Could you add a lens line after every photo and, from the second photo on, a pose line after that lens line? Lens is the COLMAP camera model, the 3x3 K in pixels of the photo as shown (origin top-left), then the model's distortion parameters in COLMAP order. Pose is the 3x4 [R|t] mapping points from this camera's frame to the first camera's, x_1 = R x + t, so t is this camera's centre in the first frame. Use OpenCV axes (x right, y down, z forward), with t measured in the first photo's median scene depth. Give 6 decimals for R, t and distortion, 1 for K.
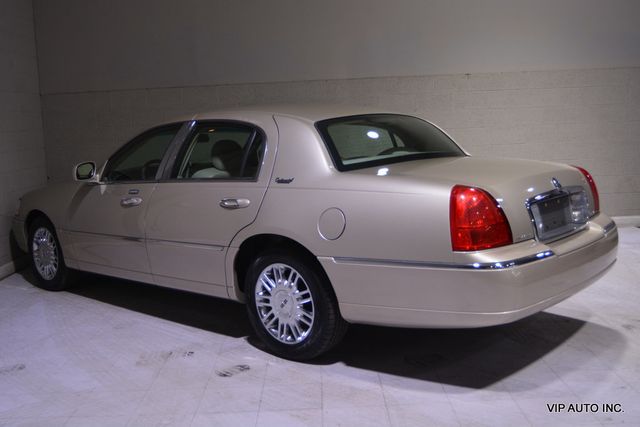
lens RADIAL K [[720.8, 0, 318.9], [0, 720.8, 218.4], [0, 0, 1]] dist [-0.062941, 0.000000]
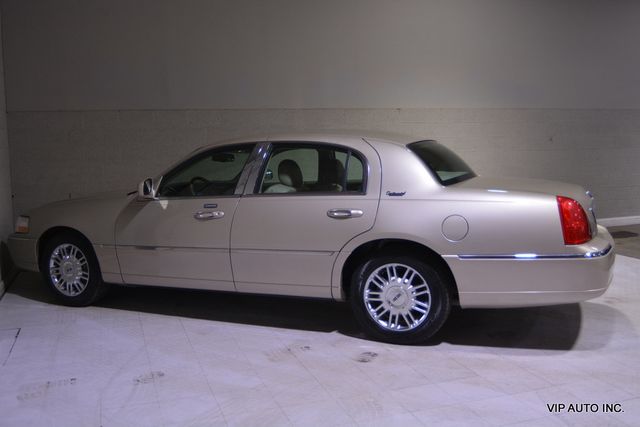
lens RADIAL K [[663.4, 0, 324.1], [0, 663.4, 209.4], [0, 0, 1]] dist [-0.039879, 0.000000]
pose [[0.937263, -0.010253, 0.348472, -0.456773], [0.024995, 0.998971, -0.037836, 0.010312], [-0.347726, 0.044172, 0.936555, 0.009636]]
